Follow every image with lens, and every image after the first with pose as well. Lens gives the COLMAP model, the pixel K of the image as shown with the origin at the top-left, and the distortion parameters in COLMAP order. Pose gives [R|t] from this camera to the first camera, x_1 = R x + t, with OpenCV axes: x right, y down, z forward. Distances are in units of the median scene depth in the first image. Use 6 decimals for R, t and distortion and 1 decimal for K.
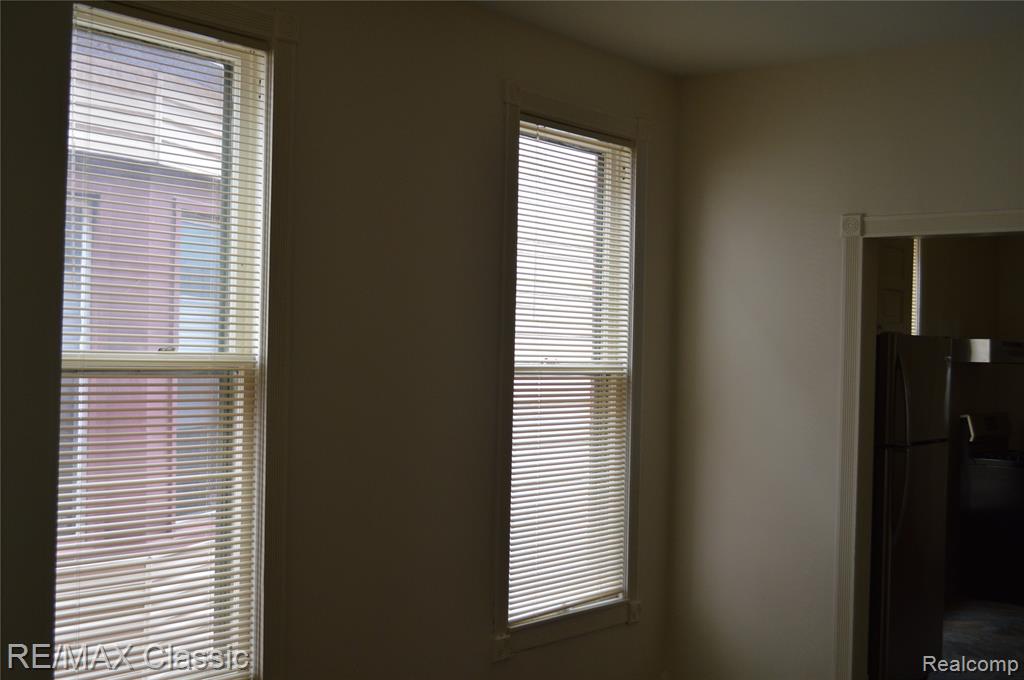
lens RADIAL K [[1101.0, 0, 512.0], [0, 1101.0, 340.0], [0, 0, 1]] dist [-0.056136, 0.011736]
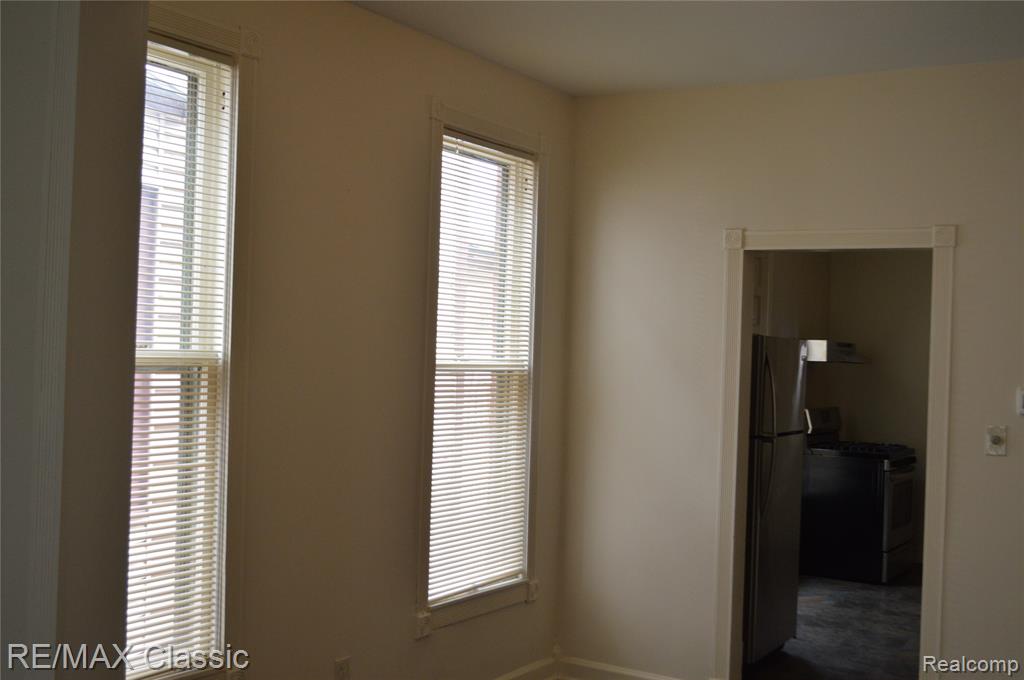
lens RADIAL K [[1101.0, 0, 512.0], [0, 1101.0, 340.0], [0, 0, 1]] dist [-0.056136, 0.011736]
pose [[0.986652, 0.009043, 0.162592, -0.099109], [-0.009753, 0.999946, 0.003570, -0.003534], [-0.162551, -0.005108, 0.986687, -0.072258]]
